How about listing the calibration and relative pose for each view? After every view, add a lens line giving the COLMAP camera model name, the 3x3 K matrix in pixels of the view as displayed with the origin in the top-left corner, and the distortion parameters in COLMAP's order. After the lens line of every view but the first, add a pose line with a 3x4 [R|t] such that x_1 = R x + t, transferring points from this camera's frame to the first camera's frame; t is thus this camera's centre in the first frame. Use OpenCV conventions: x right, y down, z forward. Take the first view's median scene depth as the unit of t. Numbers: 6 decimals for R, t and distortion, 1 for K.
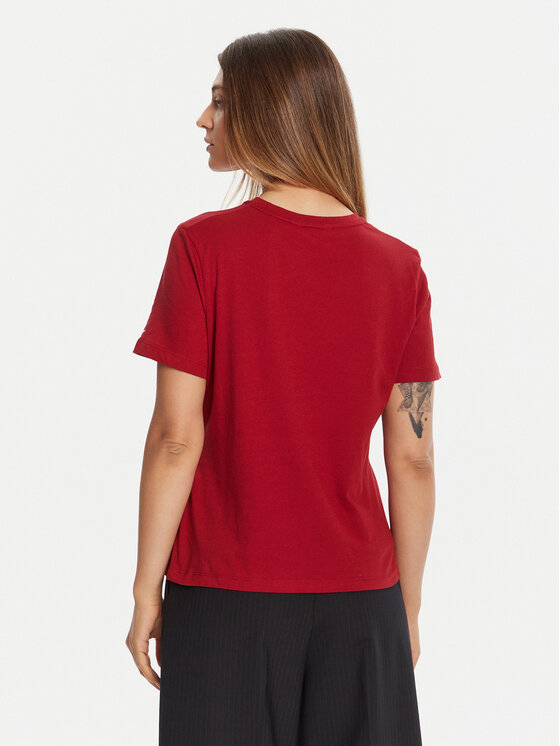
lens RADIAL K [[1471.0, 0, 280.0], [0, 1471.0, 373.0], [0, 0, 1]] dist [-0.367189, -0.047027]
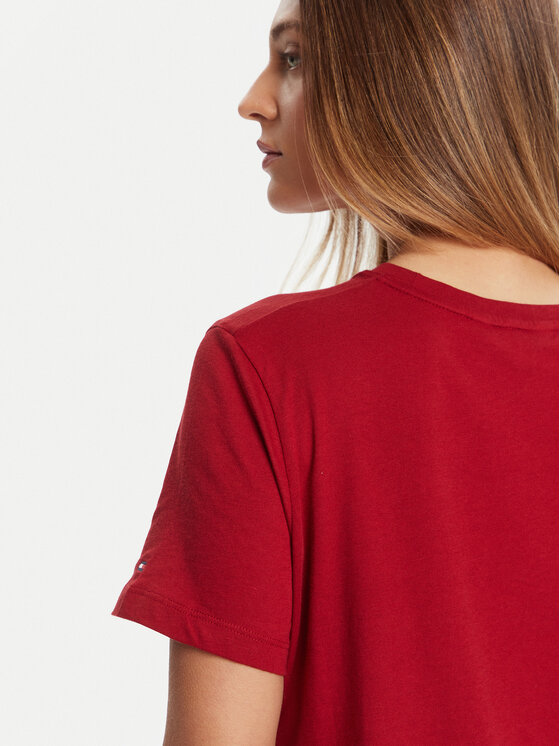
lens RADIAL K [[1780.3, 0, 280.0], [0, 1780.3, 373.0], [0, 0, 1]] dist [0.031786, 0.286298]
pose [[0.998647, -0.016648, 0.049262, -0.075939], [0.021717, 0.994317, -0.104218, -0.030291], [-0.047247, 0.105146, 0.993334, 0.460009]]
